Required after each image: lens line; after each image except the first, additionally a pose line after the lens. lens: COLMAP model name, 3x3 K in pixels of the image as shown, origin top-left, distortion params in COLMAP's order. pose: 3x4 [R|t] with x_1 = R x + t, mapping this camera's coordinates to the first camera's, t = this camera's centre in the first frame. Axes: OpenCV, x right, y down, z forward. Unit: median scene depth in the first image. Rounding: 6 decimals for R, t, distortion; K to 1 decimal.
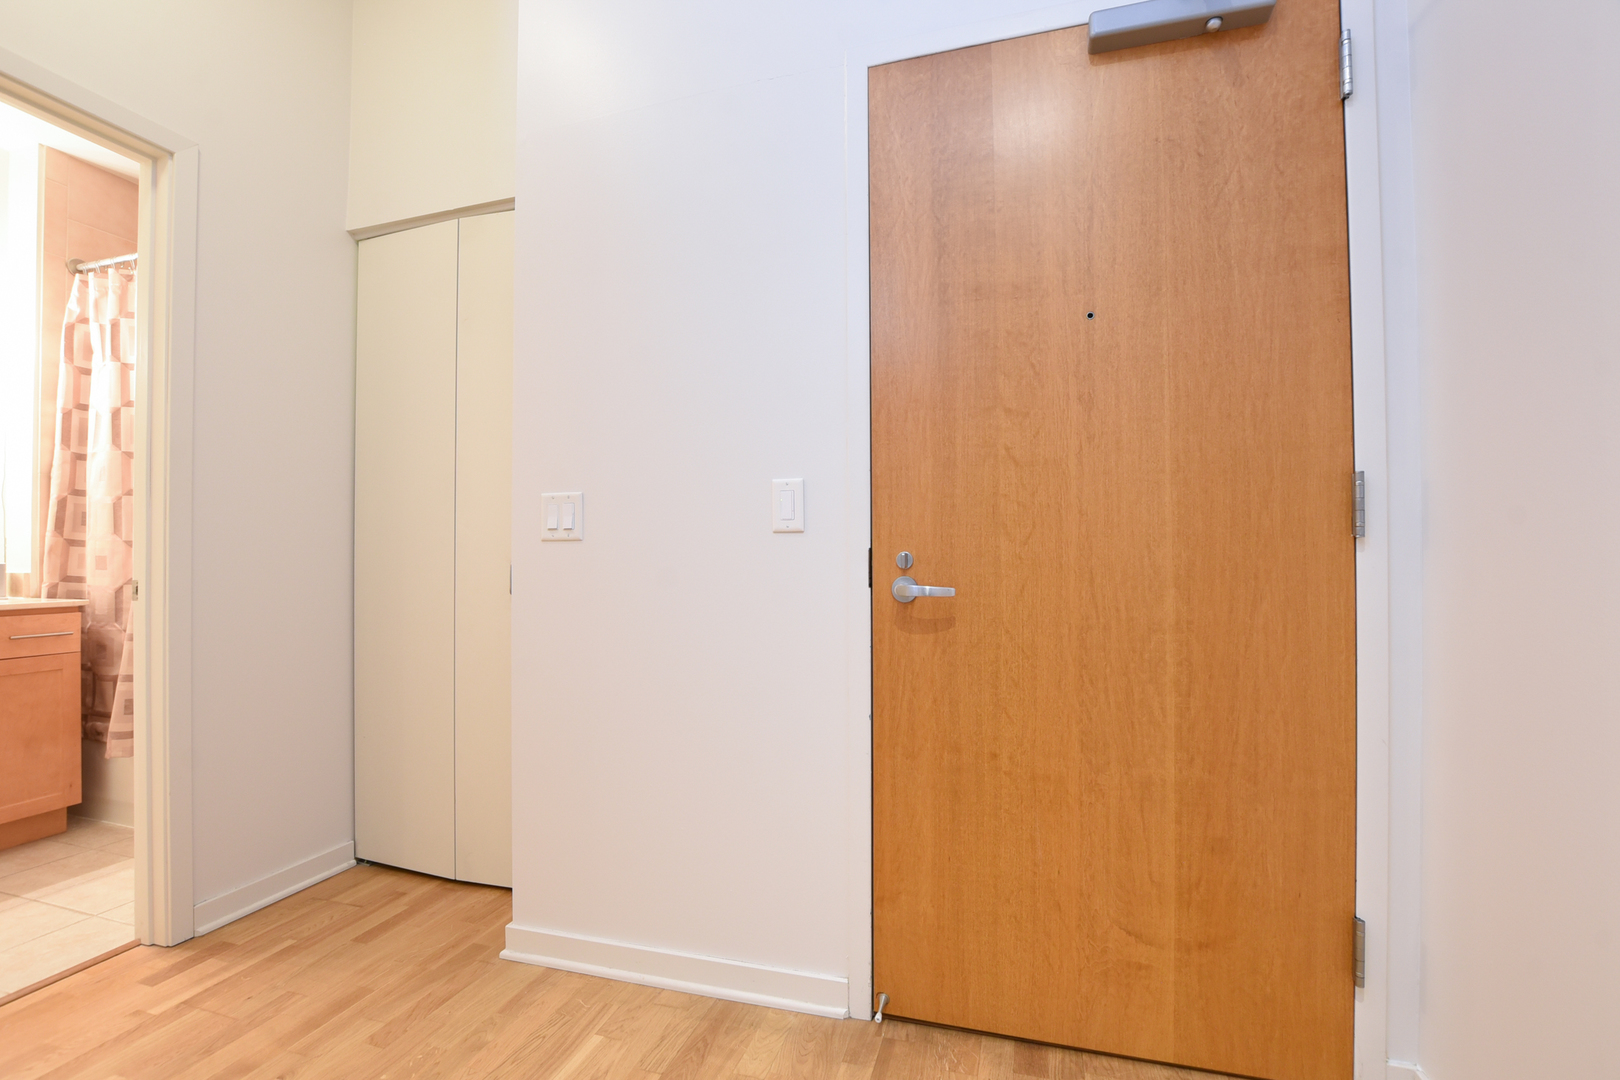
lens RADIAL K [[726.5, 0, 810.0], [0, 726.5, 540.0], [0, 0, 1]] dist [-0.028472, -0.000018]
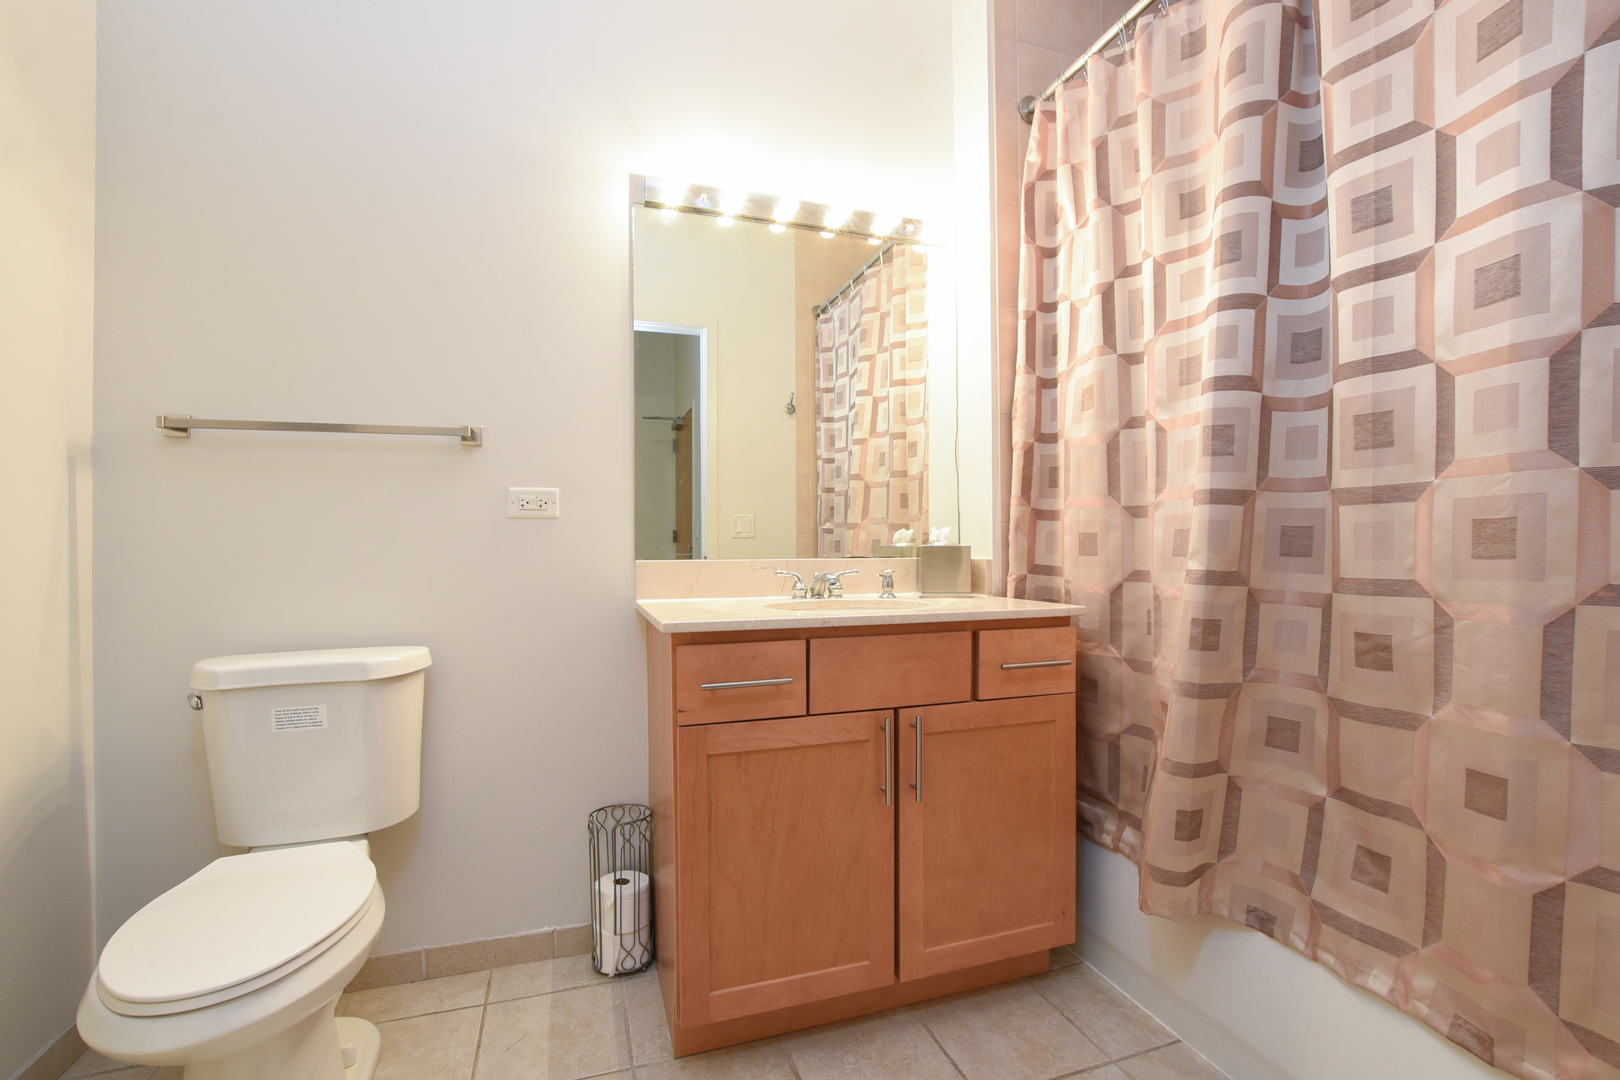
lens RADIAL K [[708.8, 0, 808.4], [0, 708.8, 555.8], [0, 0, 1]] dist [-0.027133, 0.000252]
pose [[0.580228, 0.008130, -0.814413, -0.643351], [0.009886, 0.999806, 0.017024, 0.029374], [0.814394, -0.017929, 0.580036, 0.446039]]
